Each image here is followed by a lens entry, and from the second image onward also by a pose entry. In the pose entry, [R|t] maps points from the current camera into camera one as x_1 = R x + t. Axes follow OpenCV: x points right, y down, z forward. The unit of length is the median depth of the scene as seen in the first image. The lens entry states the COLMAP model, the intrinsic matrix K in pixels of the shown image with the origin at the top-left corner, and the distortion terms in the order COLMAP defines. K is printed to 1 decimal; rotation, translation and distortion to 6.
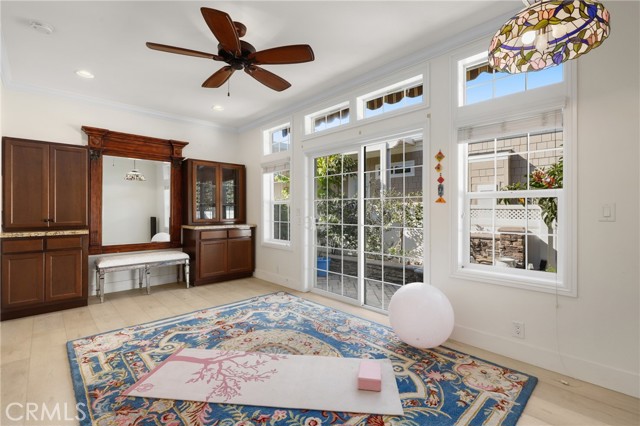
lens RADIAL K [[289.7, 0, 321.0], [0, 289.7, 210.4], [0, 0, 1]] dist [-0.000448, 0.000418]
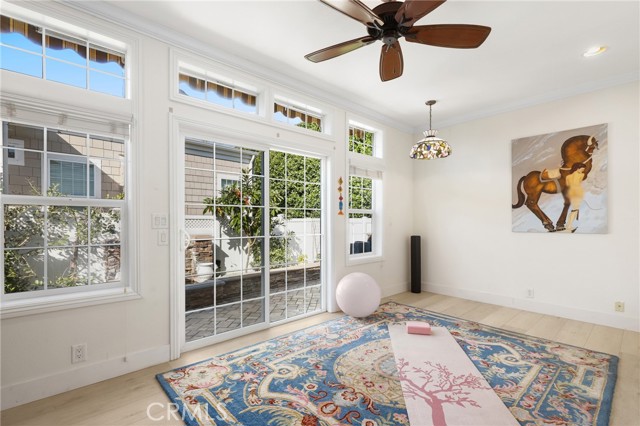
lens RADIAL K [[289.7, 0, 330.9], [0, 289.7, 223.5], [0, 0, 1]] dist [-0.000448, 0.000418]
pose [[0.021764, -0.011565, 0.999696, -1.018850], [-0.000604, 0.999933, 0.011581, -0.001111], [-0.999763, -0.000856, 0.021756, 1.065688]]
